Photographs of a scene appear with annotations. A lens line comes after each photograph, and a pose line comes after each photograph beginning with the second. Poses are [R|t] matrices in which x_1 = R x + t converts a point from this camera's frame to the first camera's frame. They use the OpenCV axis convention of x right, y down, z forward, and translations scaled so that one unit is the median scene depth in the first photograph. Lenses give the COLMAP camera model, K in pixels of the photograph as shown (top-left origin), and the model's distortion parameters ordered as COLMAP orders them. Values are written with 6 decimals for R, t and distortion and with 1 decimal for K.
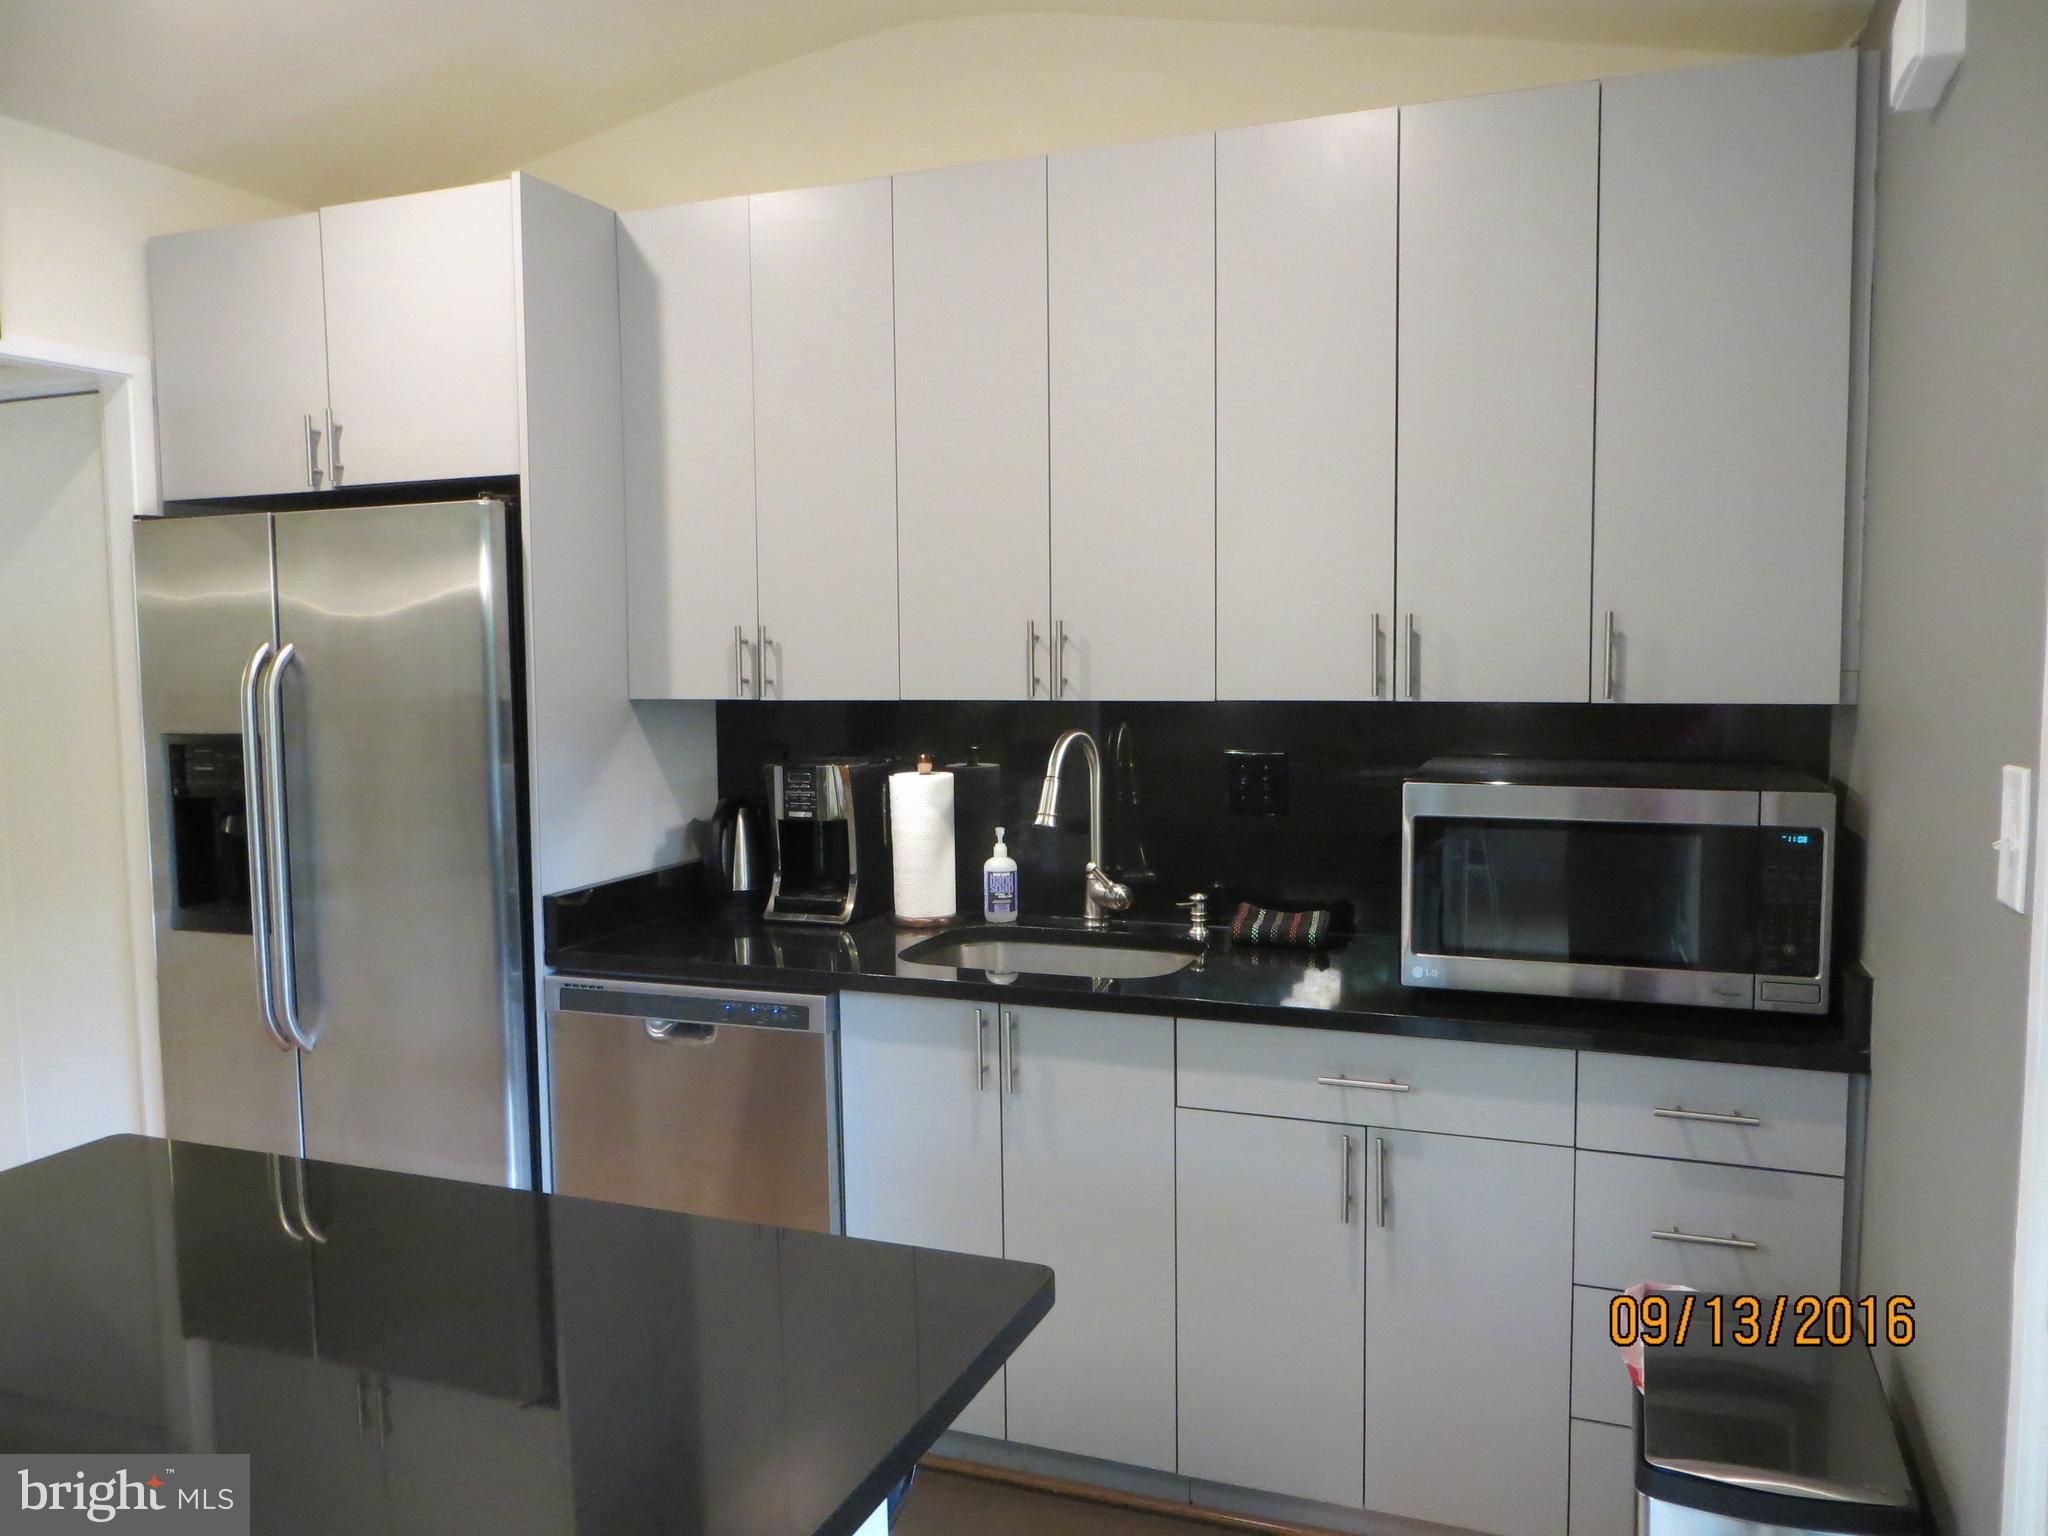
lens RADIAL K [[1539.7, 0, 1024.9], [0, 1539.7, 765.7], [0, 0, 1]] dist [-0.000011, 0.000242]
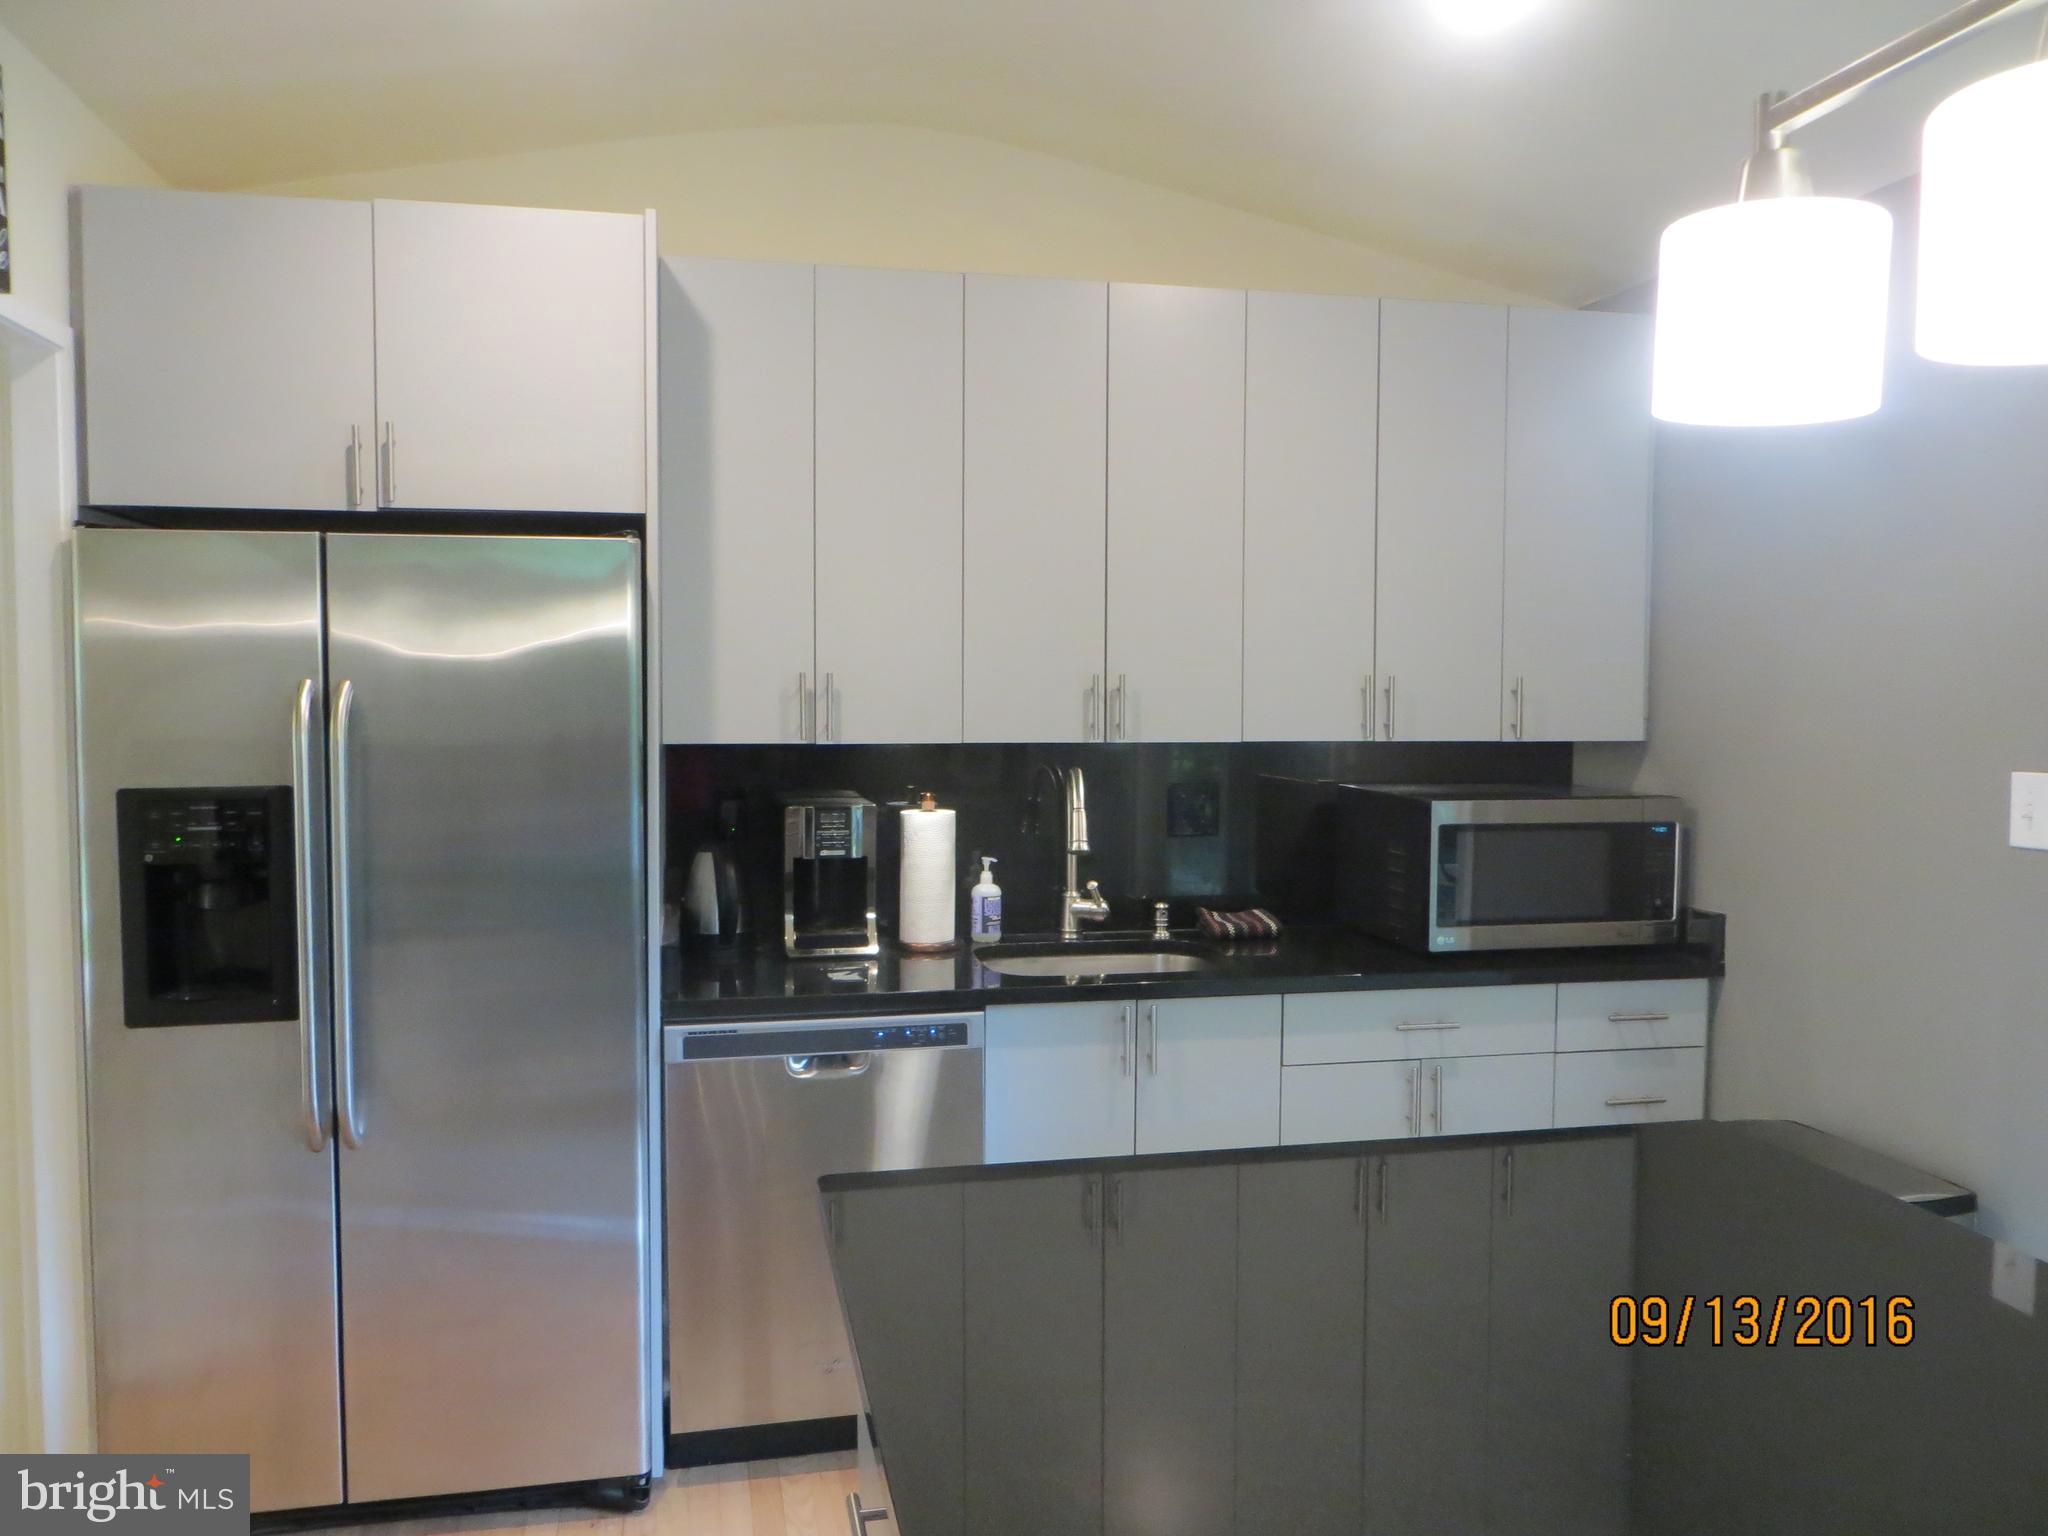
lens RADIAL K [[1539.7, 0, 1012.0], [0, 1539.7, 766.5], [0, 0, 1]] dist [-0.000011, 0.000242]
pose [[0.834732, -0.013290, 0.550495, -0.679163], [0.030227, 0.999307, -0.021709, -0.000657], [-0.549826, 0.034761, 0.834556, 0.061679]]
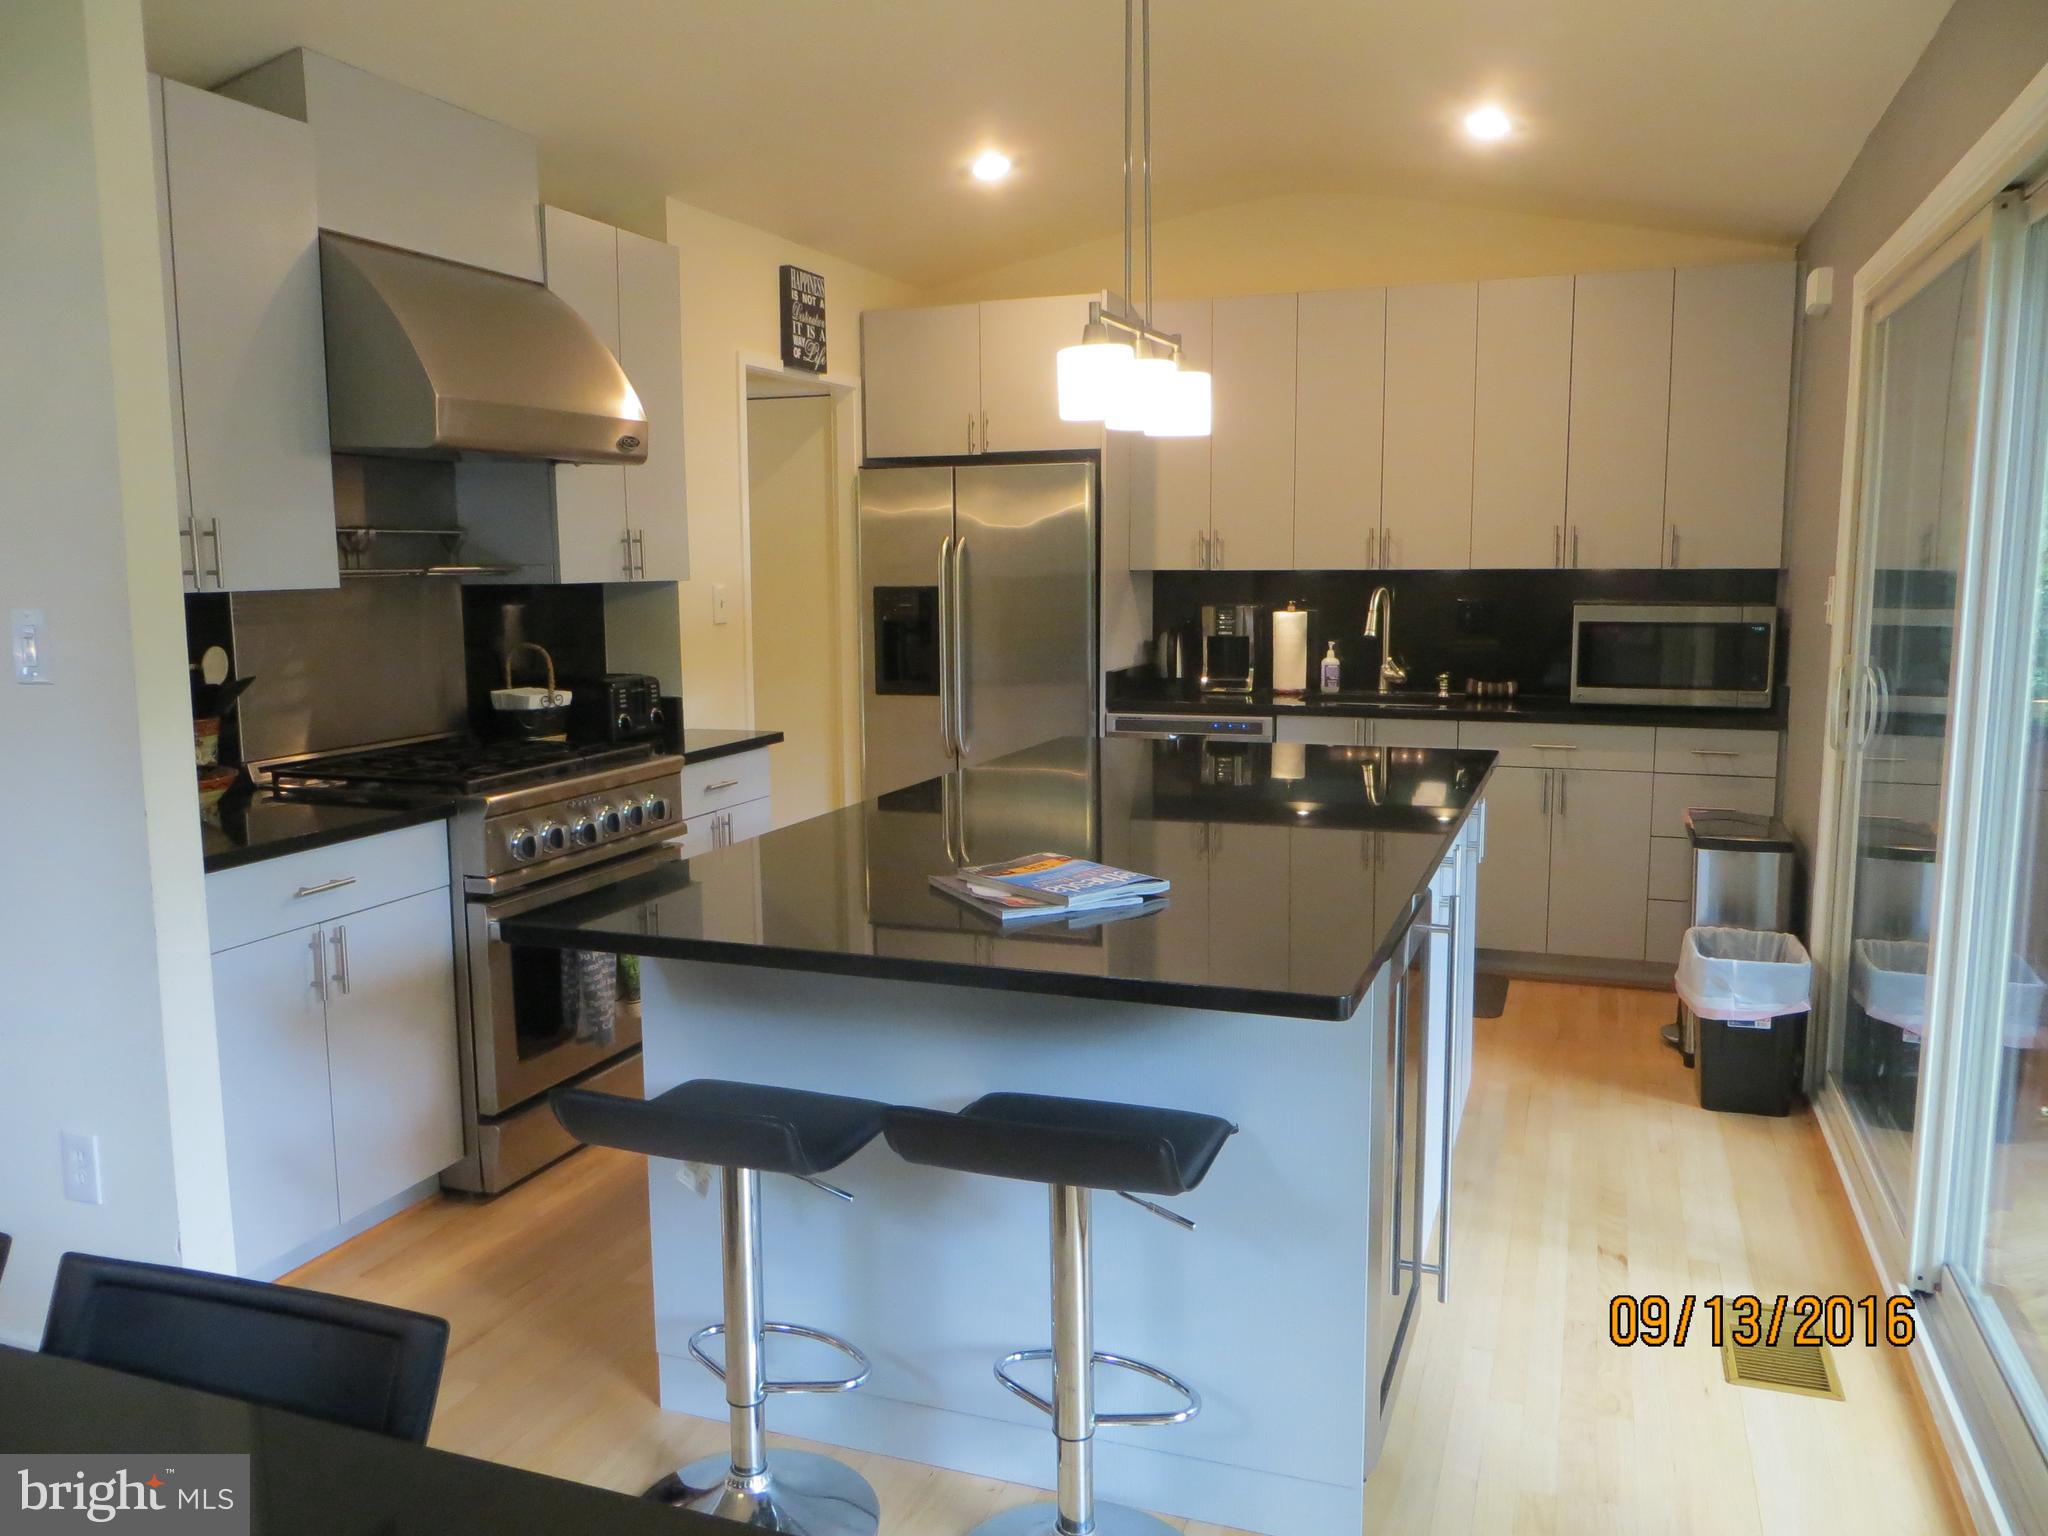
lens RADIAL K [[1539.7, 0, 1033.6], [0, 1539.7, 758.3], [0, 0, 1]] dist [-0.000011, 0.000242]
pose [[0.999745, 0.004276, 0.022155, -0.454971], [-0.005313, 0.998882, 0.046970, 0.105197], [-0.021930, -0.047075, 0.998651, -0.924086]]
